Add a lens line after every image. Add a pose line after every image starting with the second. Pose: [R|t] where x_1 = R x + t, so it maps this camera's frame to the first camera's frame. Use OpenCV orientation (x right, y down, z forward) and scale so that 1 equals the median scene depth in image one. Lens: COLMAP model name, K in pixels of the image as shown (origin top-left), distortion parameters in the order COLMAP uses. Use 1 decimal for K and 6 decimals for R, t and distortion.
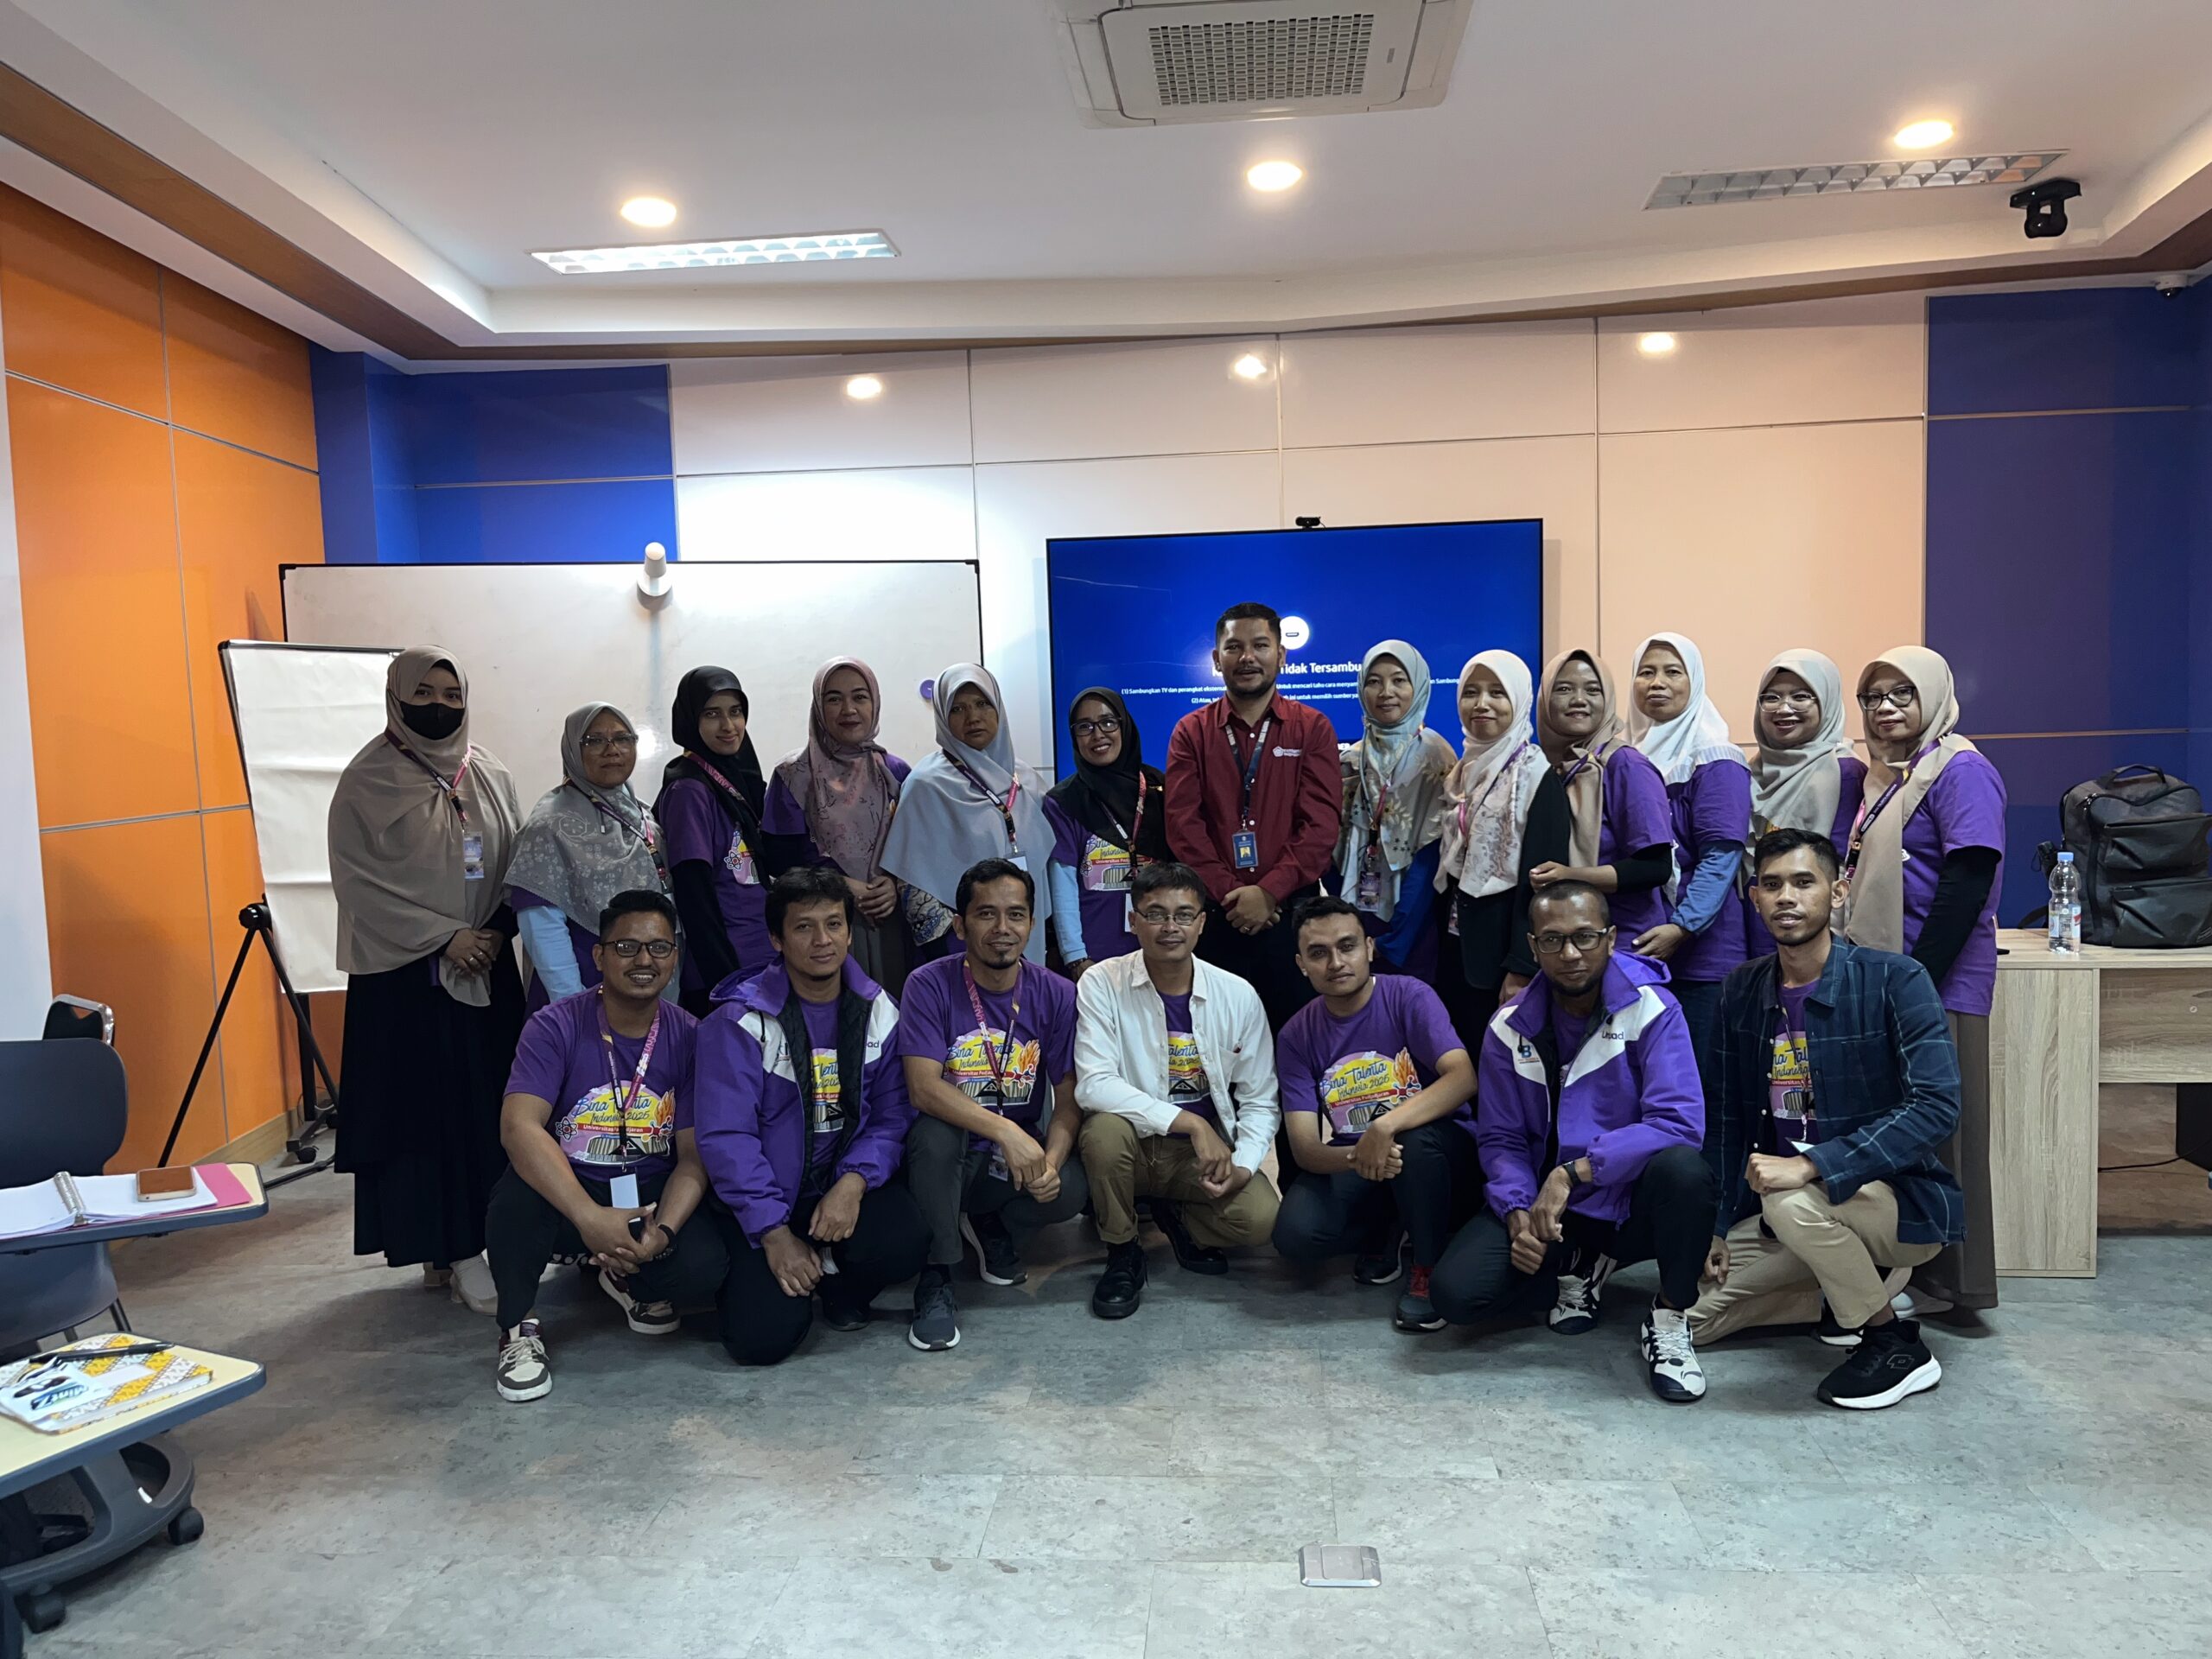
lens RADIAL K [[1700.9, 0, 1110.2], [0, 1700.9, 827.6], [0, 0, 1]] dist [0.104109, -0.129867]
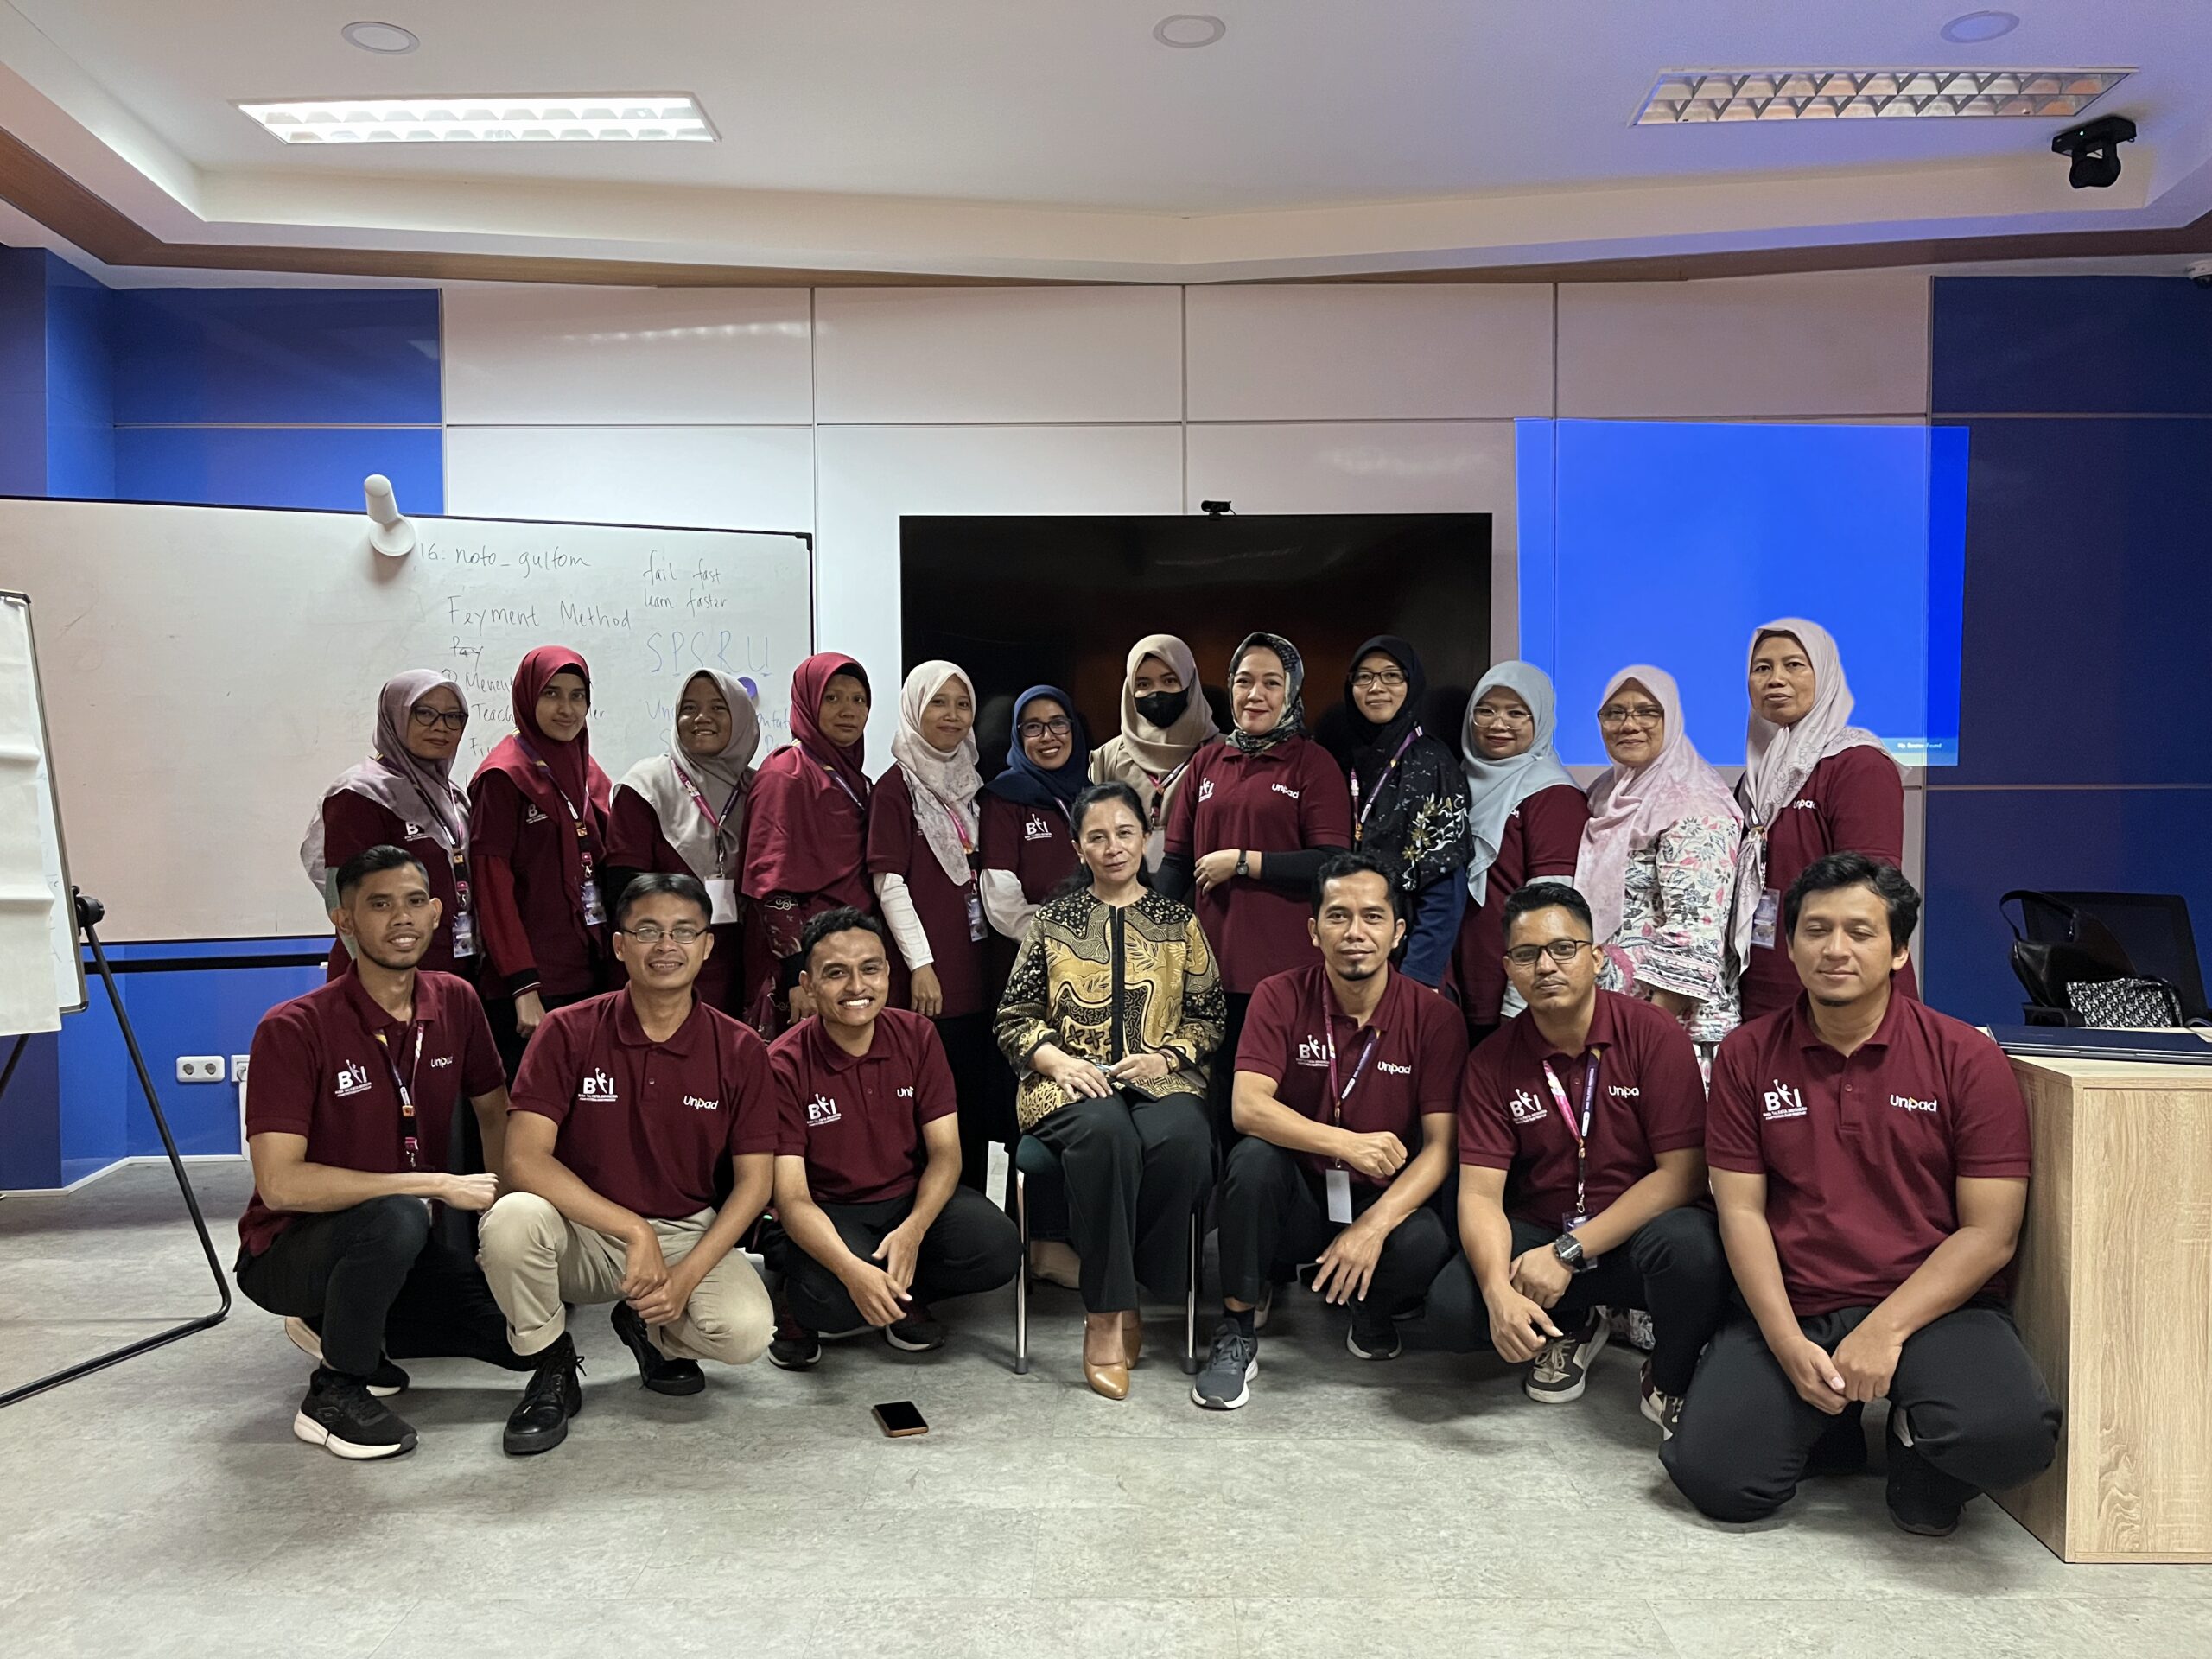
lens RADIAL K [[1700.9, 0, 1110.2], [0, 1700.9, 827.6], [0, 0, 1]] dist [0.104109, -0.129867]
pose [[0.997240, 0.026827, 0.069236, 0.019434], [-0.023428, 0.998502, -0.049442, 0.037327], [-0.070459, 0.047683, 0.996374, 0.329754]]
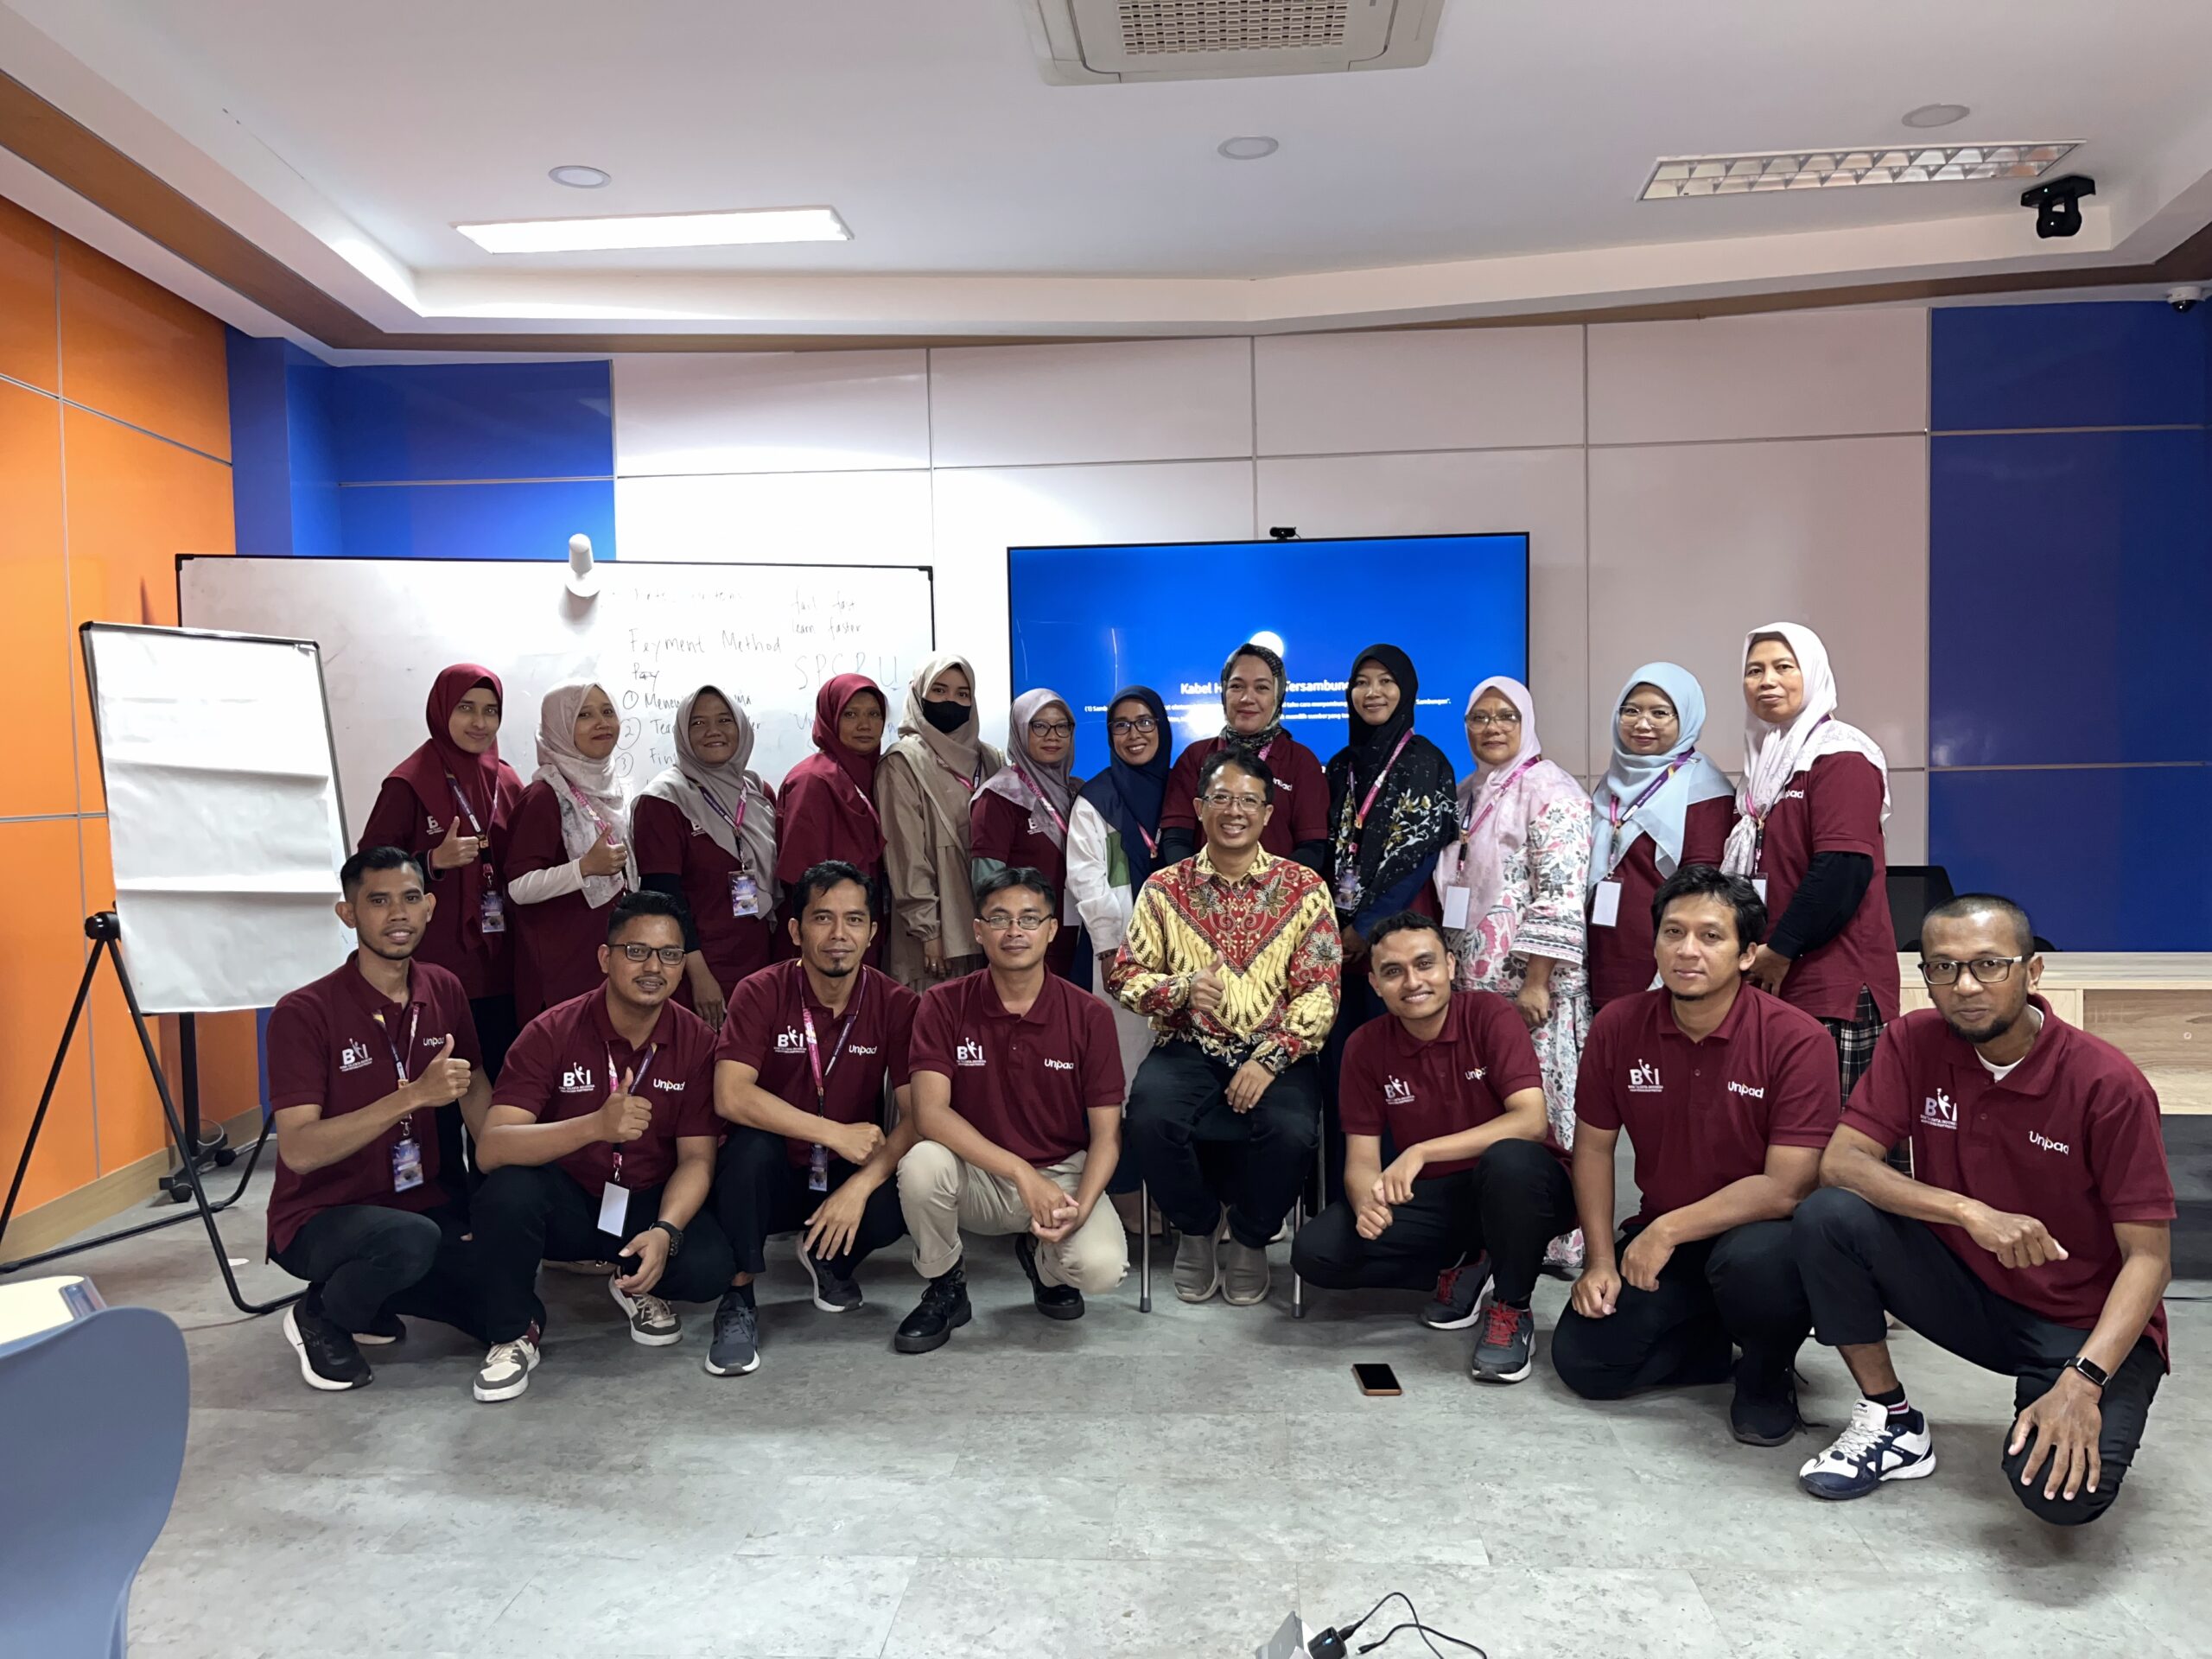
lens RADIAL K [[1700.9, 0, 1110.2], [0, 1700.9, 827.6], [0, 0, 1]] dist [0.104109, -0.129867]
pose [[0.999833, 0.012129, 0.013653, 0.016449], [-0.011659, 0.999353, -0.034013, 0.034298], [-0.014057, 0.033848, 0.999328, 0.107621]]
